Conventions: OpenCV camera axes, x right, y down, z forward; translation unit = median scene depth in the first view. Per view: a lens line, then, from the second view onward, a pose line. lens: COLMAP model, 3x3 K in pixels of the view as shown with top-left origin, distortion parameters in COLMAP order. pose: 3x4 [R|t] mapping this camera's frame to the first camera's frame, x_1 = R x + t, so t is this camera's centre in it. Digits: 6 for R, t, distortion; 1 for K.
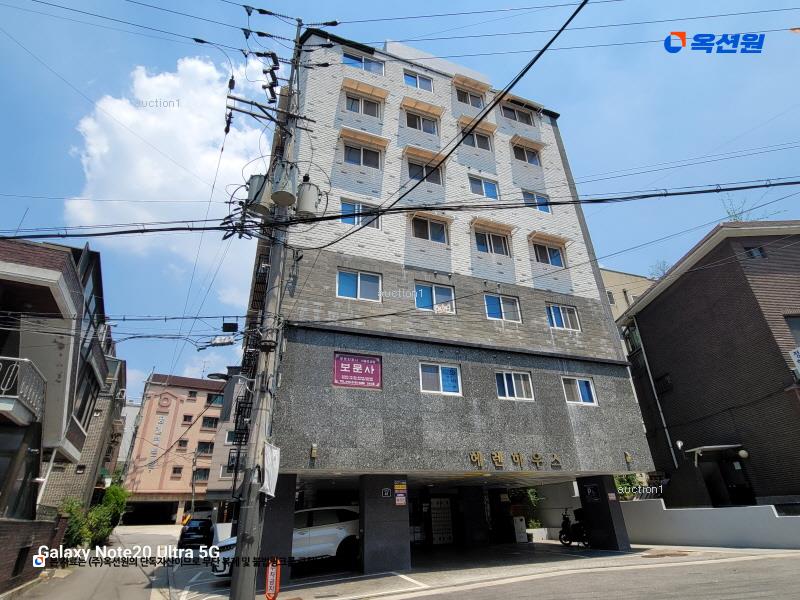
lens RADIAL K [[418.8, 0, 399.2], [0, 418.8, 299.8], [0, 0, 1]] dist [-0.003609, -0.000381]
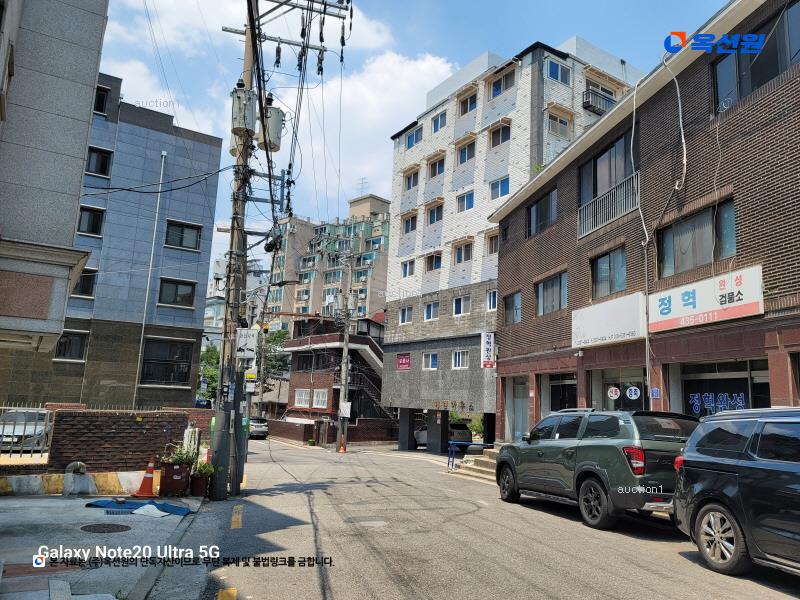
lens RADIAL K [[594.7, 0, 406.6], [0, 594.7, 296.8], [0, 0, 1]] dist [0.047145, -0.009261]
pose [[0.219309, -0.132253, -0.966650, 2.561161], [0.403860, 0.914209, -0.033453, -0.020001], [0.888145, -0.383055, 0.253906, 0.357461]]
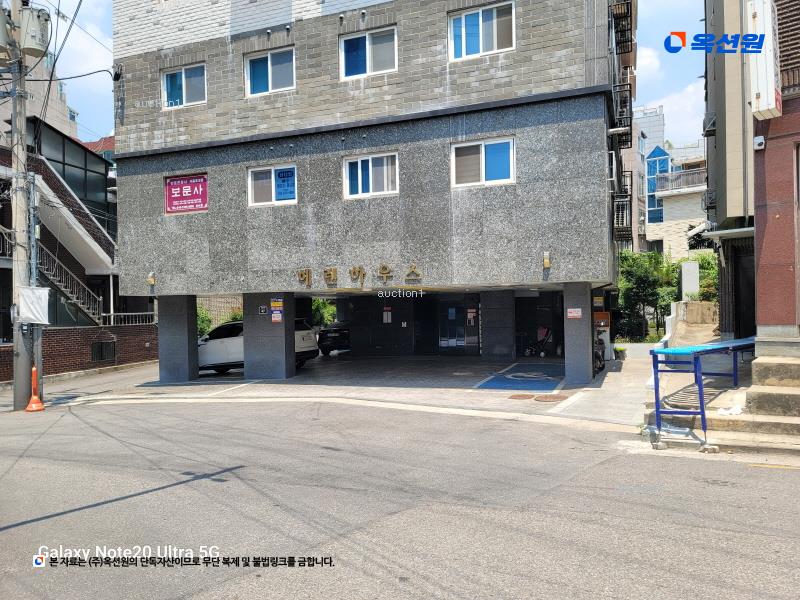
lens RADIAL K [[594.7, 0, 408.3], [0, 594.7, 307.7], [0, 0, 1]] dist [0.047145, -0.009261]
pose [[0.748036, 0.011950, -0.663551, 1.054632], [0.304630, 0.882101, 0.359302, 0.059754], [0.589612, -0.470909, 0.656203, 0.276945]]
